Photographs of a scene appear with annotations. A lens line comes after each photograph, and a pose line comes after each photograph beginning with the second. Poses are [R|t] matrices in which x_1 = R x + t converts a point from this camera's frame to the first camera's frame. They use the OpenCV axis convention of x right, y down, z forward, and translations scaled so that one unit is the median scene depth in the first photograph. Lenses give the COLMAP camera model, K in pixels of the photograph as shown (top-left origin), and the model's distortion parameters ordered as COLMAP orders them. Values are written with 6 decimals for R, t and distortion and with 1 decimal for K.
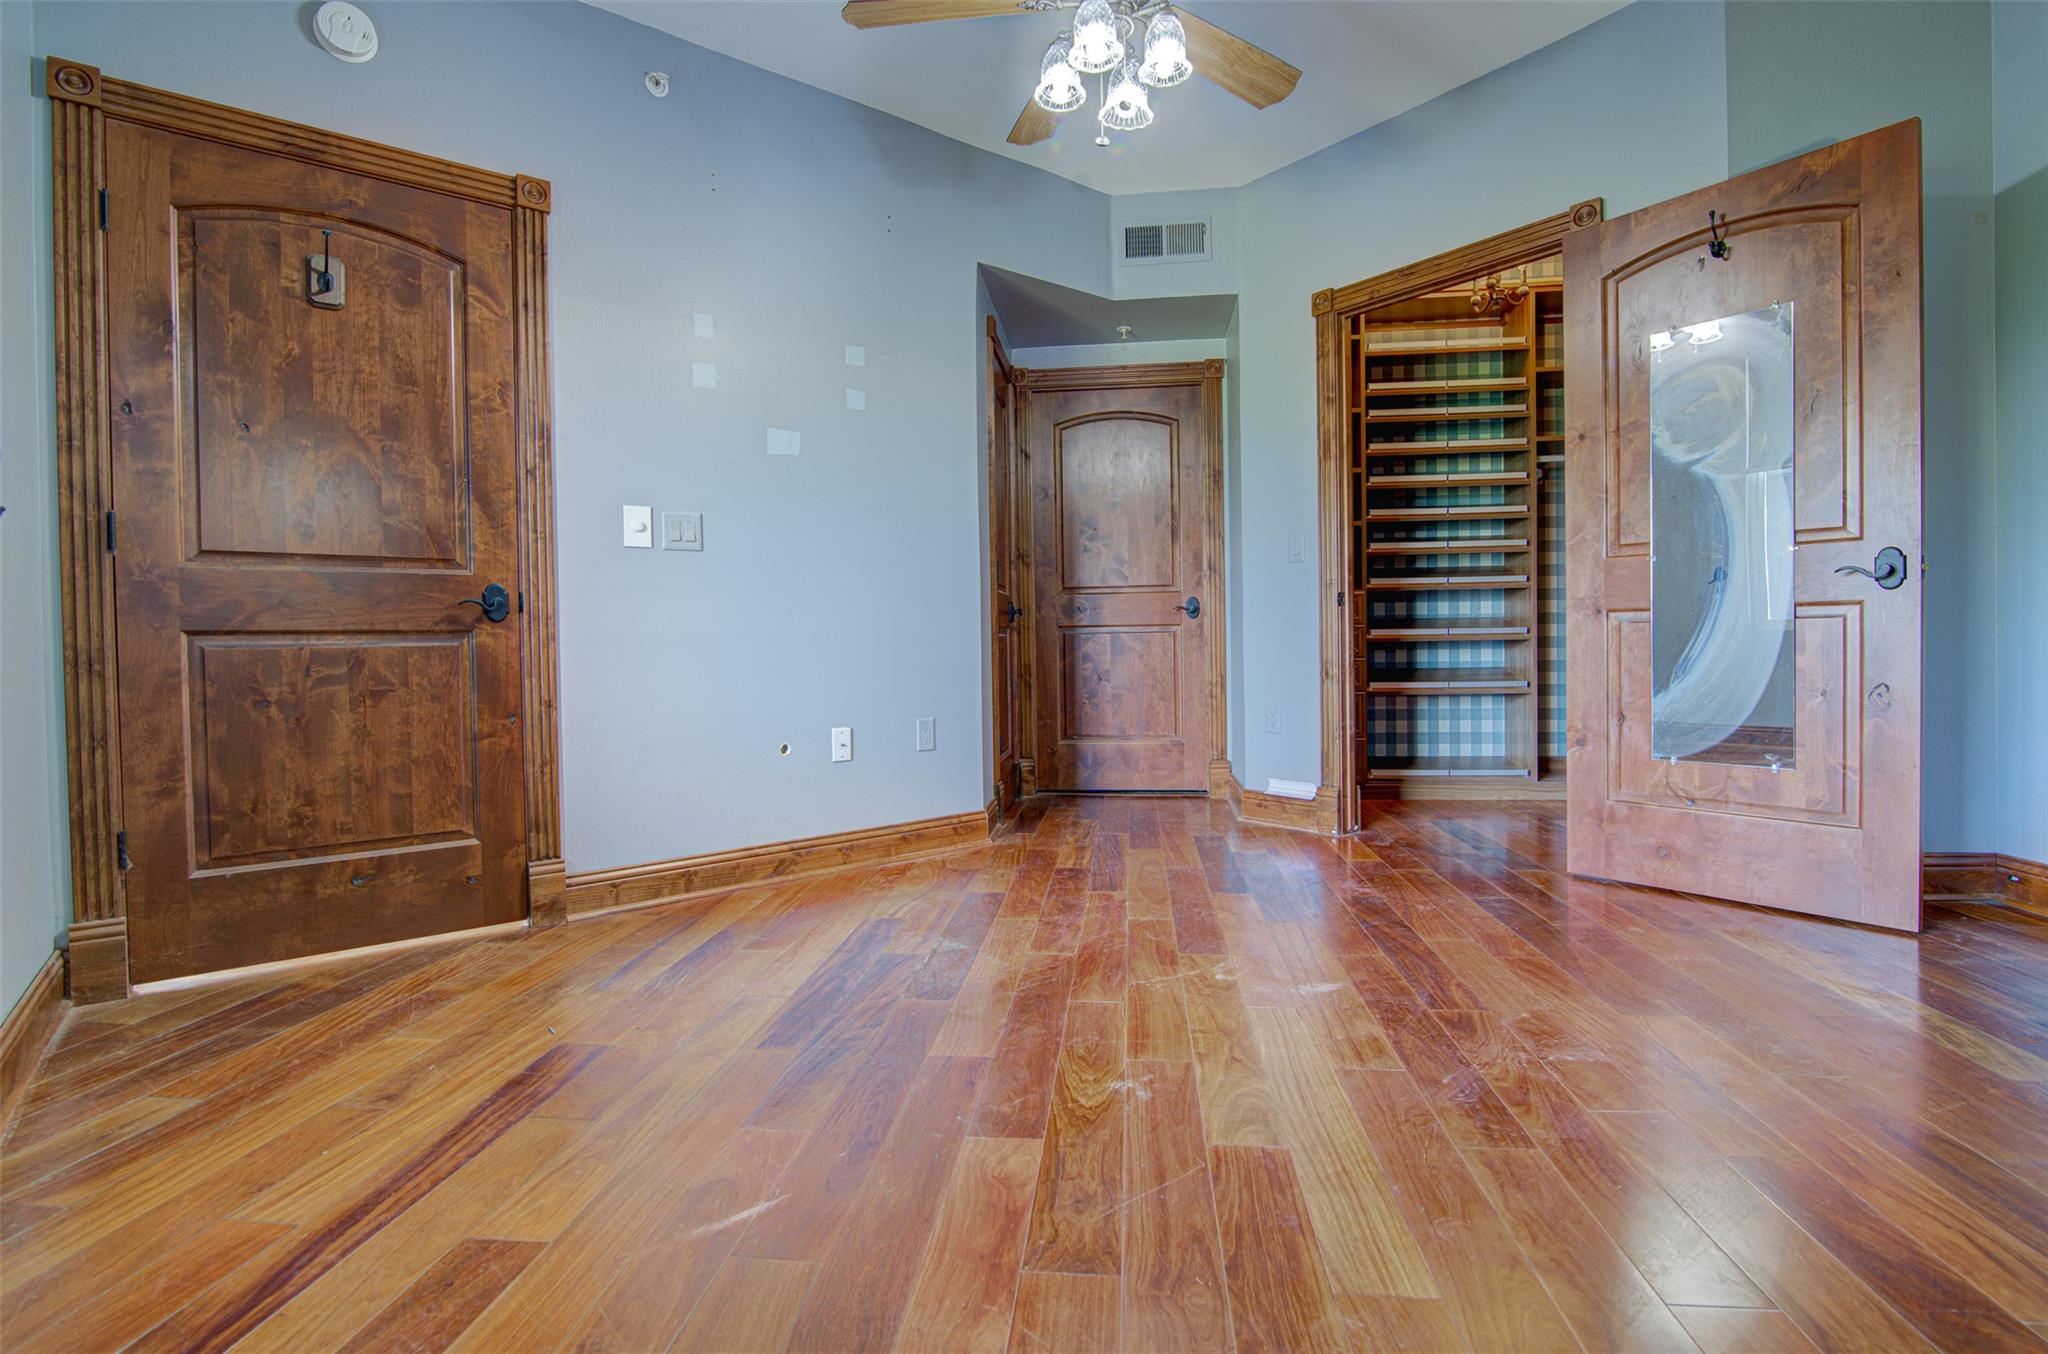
lens RADIAL K [[984.9, 0, 1012.5], [0, 984.9, 671.8], [0, 0, 1]] dist [-0.014903, 0.001018]
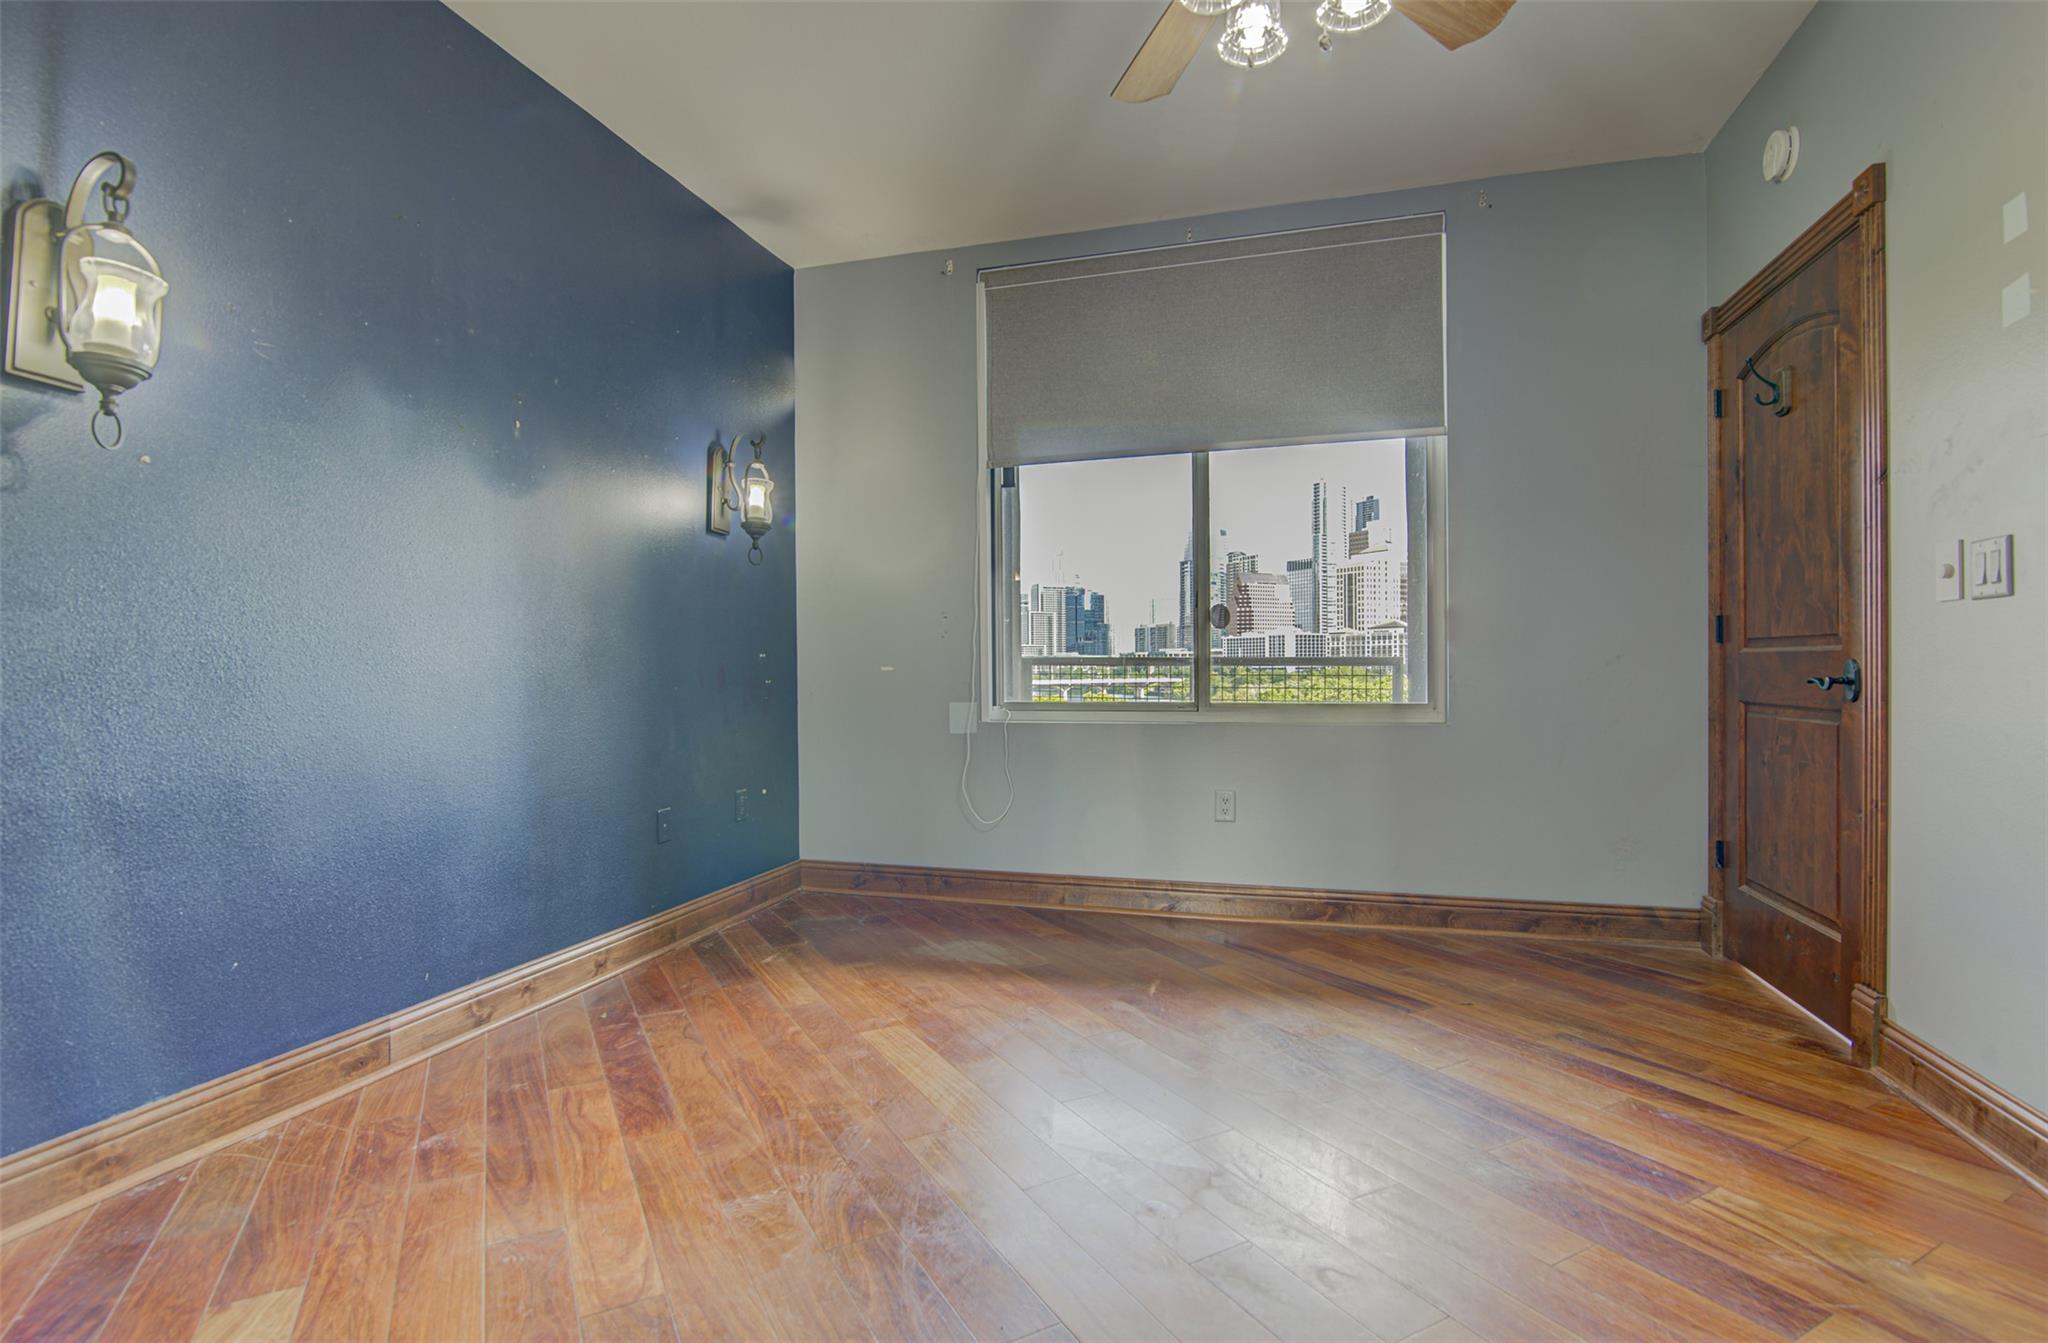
lens RADIAL K [[958.9, 0, 1014.9], [0, 958.9, 670.4], [0, 0, 1]] dist [-0.011060, 0.000342]
pose [[-0.822326, 0.024723, -0.568480, 0.663446], [0.007727, 0.999449, 0.032289, -0.127872], [0.568965, 0.022159, -0.822063, 1.442820]]
